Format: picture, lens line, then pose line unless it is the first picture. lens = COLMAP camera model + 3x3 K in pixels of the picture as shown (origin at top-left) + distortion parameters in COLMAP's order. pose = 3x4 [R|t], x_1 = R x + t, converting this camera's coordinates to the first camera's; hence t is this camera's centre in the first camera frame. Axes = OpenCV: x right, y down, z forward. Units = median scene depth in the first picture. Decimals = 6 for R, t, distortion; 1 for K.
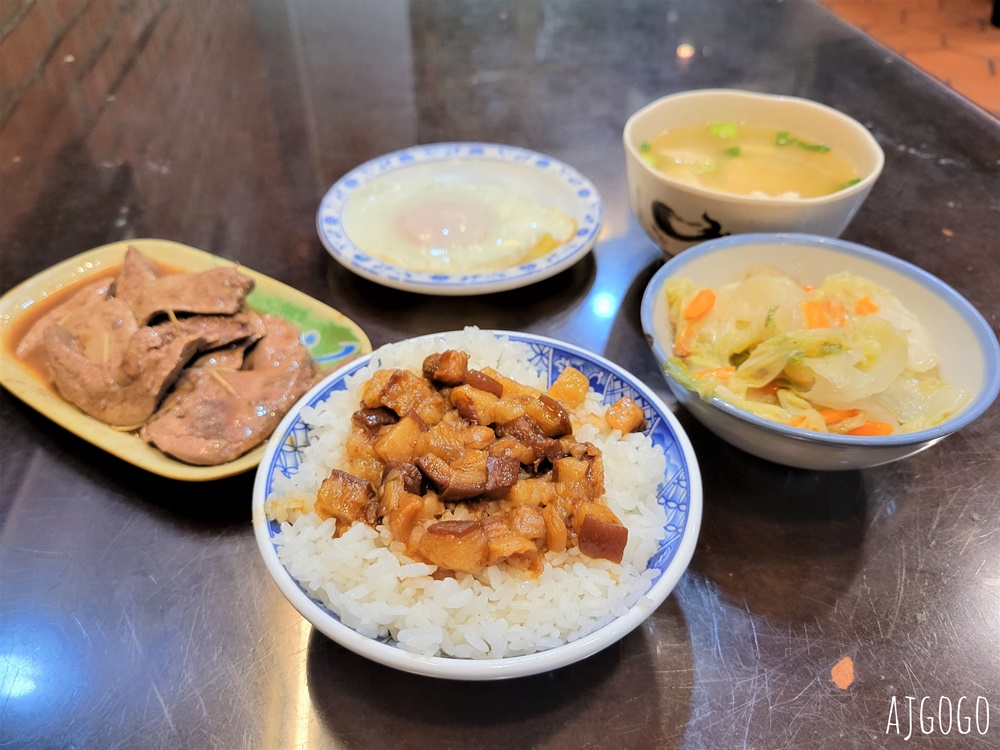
lens RADIAL K [[772.2, 0, 500.0], [0, 772.2, 375.0], [0, 0, 1]] dist [-0.005468, 0.000762]
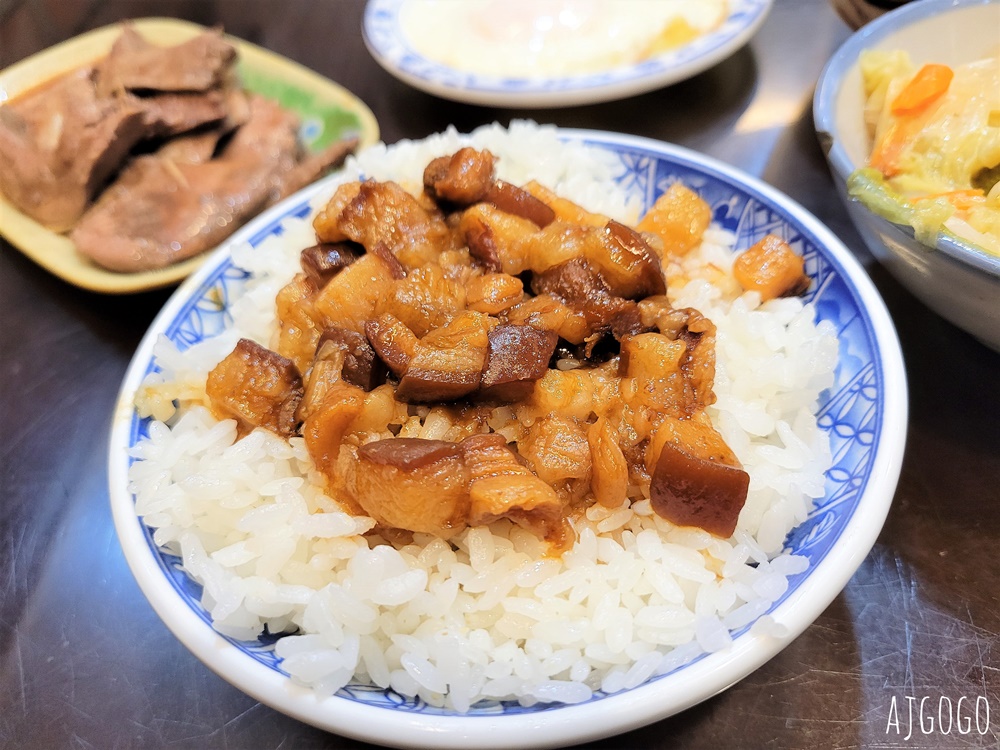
lens RADIAL K [[838.5, 0, 500.0], [0, 838.5, 375.0], [0, 0, 1]] dist [-0.032752, 0.012199]
pose [[0.982628, 0.046811, -0.179583, 0.088753], [-0.023286, 0.991117, 0.130938, 0.059220], [0.184118, -0.124481, 0.974990, 0.392583]]
